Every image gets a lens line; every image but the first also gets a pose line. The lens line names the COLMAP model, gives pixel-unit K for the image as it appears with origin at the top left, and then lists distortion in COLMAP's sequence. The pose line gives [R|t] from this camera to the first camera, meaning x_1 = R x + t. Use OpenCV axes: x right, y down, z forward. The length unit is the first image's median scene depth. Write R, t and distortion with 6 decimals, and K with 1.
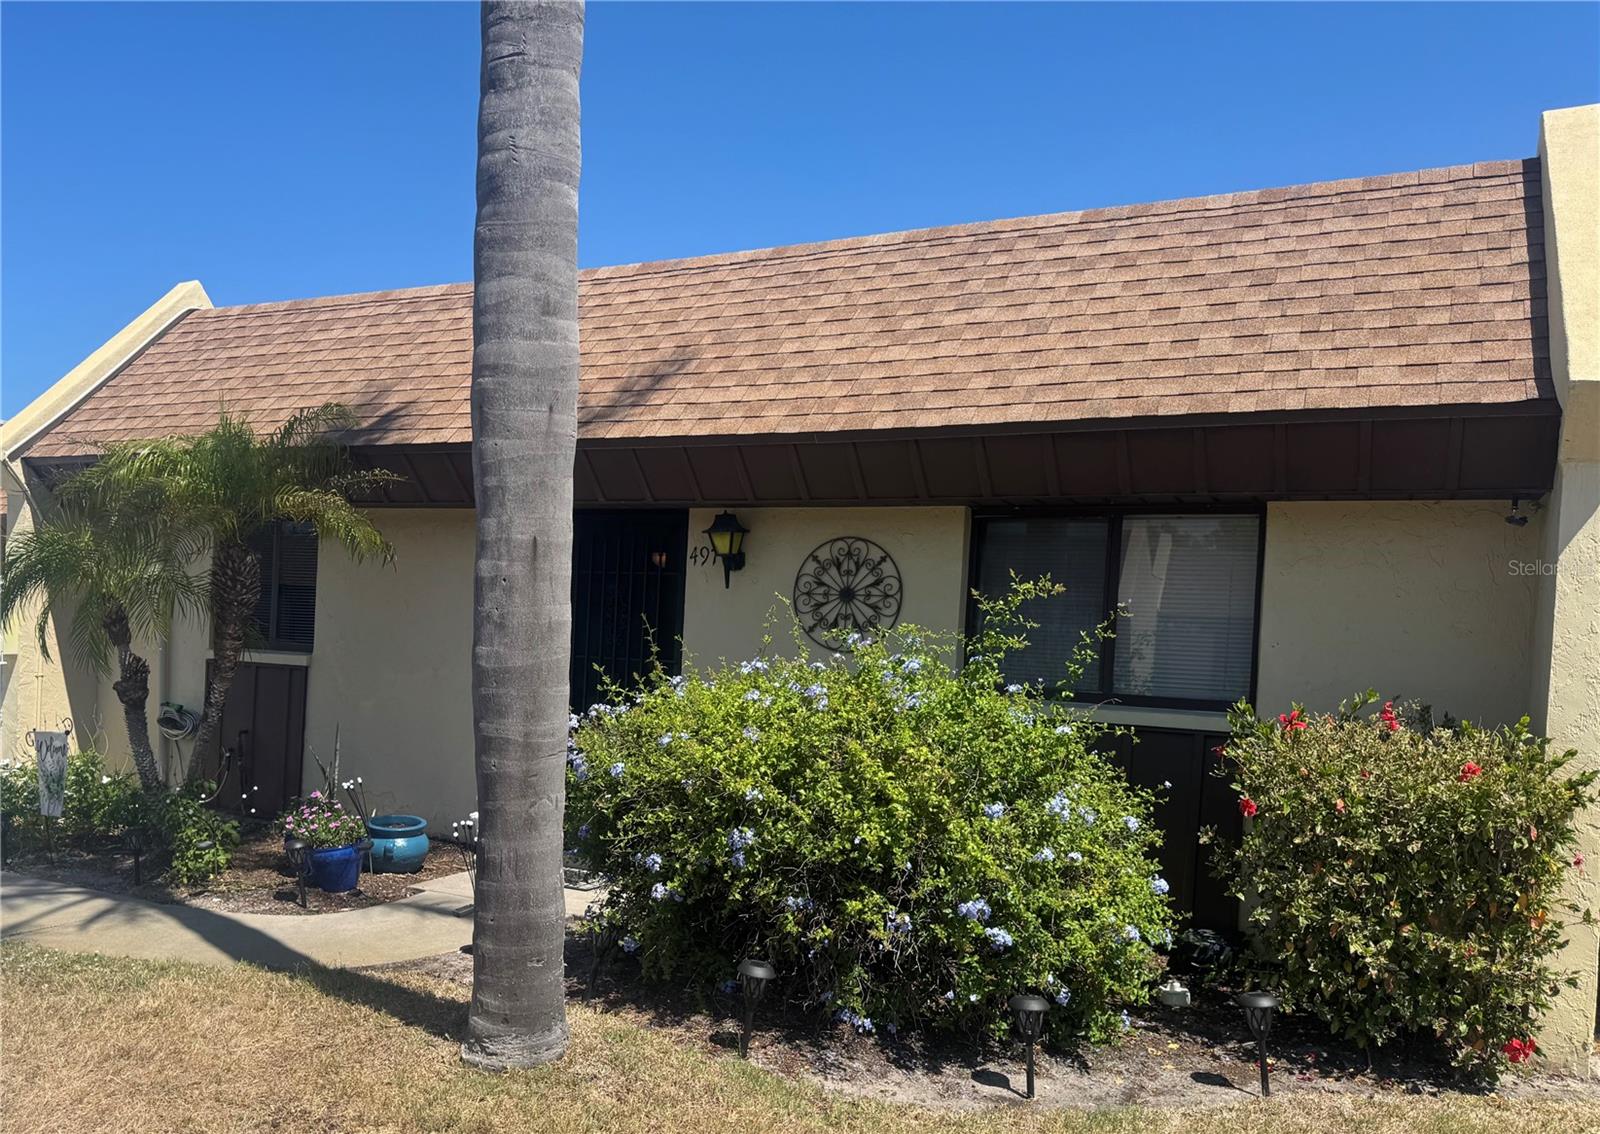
lens RADIAL K [[1208.5, 0, 705.3], [0, 1208.5, 661.2], [0, 0, 1]] dist [0.058792, -0.024810]
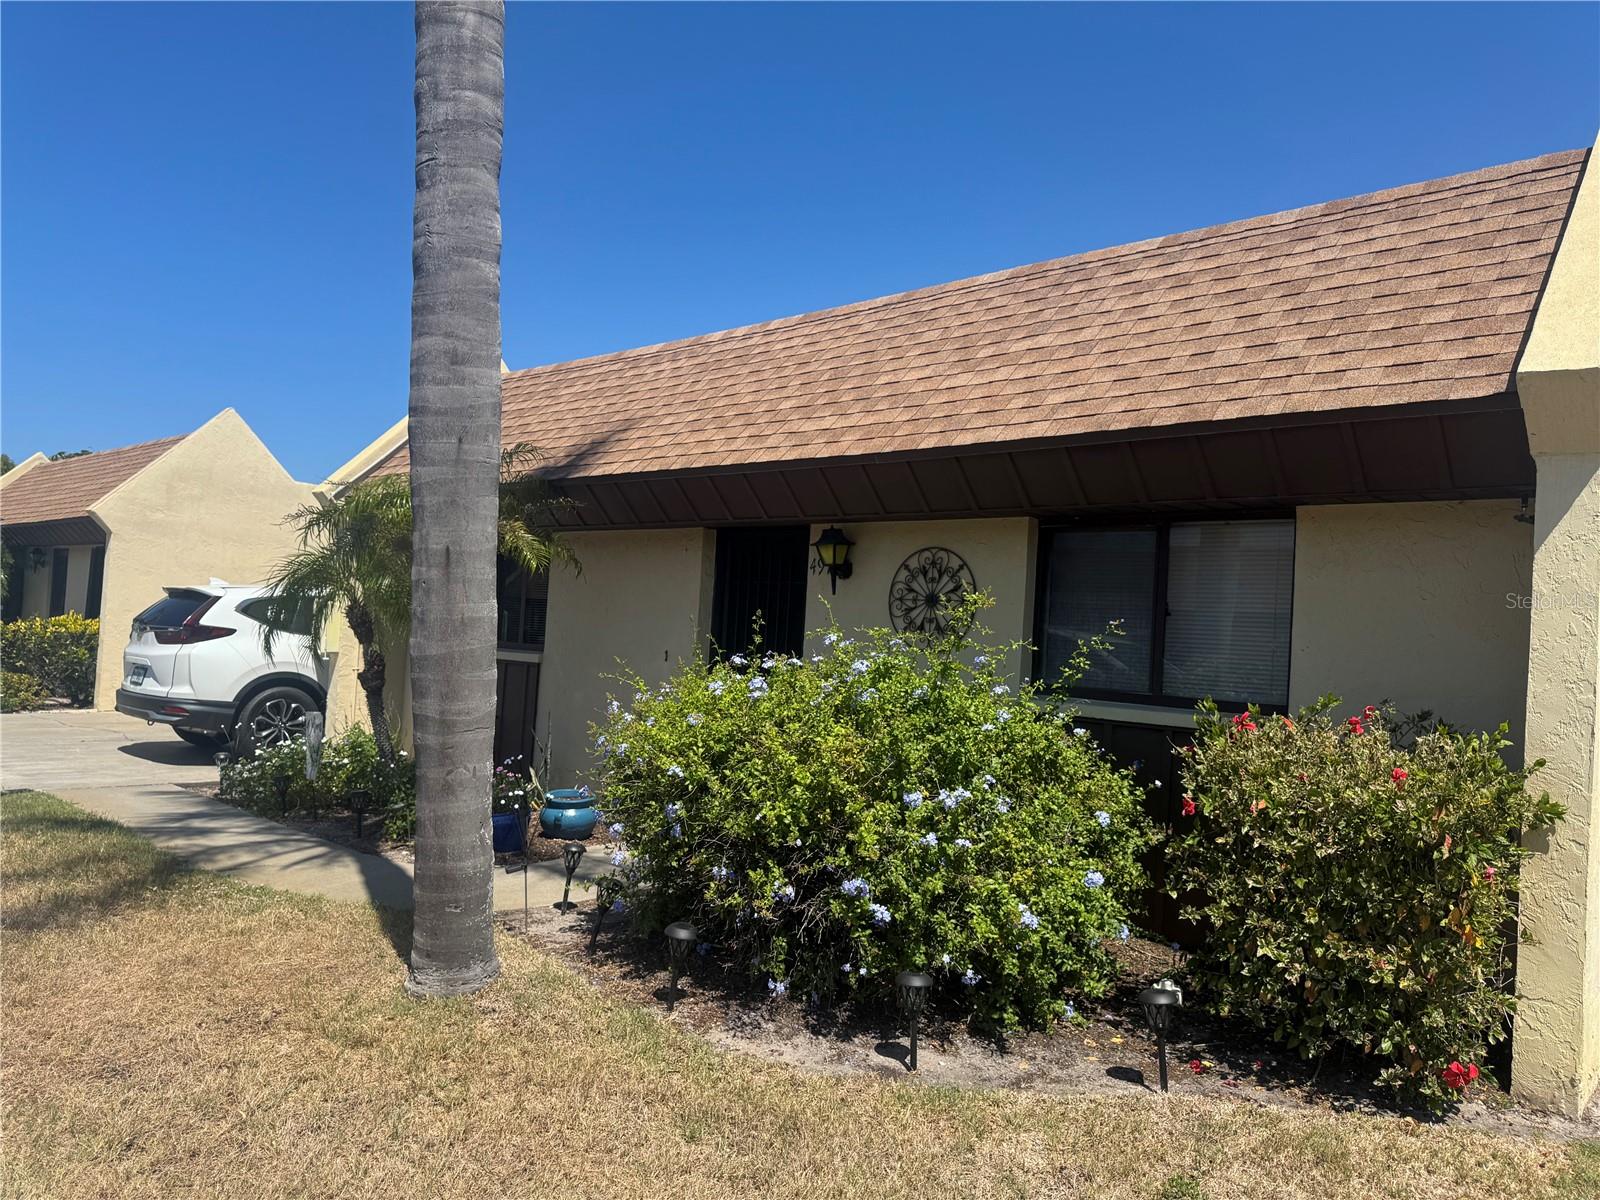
lens RADIAL K [[1089.2, 0, 793.7], [0, 1089.2, 608.4], [0, 0, 1]] dist [0.047377, -0.014906]
pose [[0.967747, -0.001861, -0.251918, 0.315506], [-0.012022, 0.998492, -0.053560, 0.008185], [0.251638, 0.054861, 0.966265, 0.027841]]
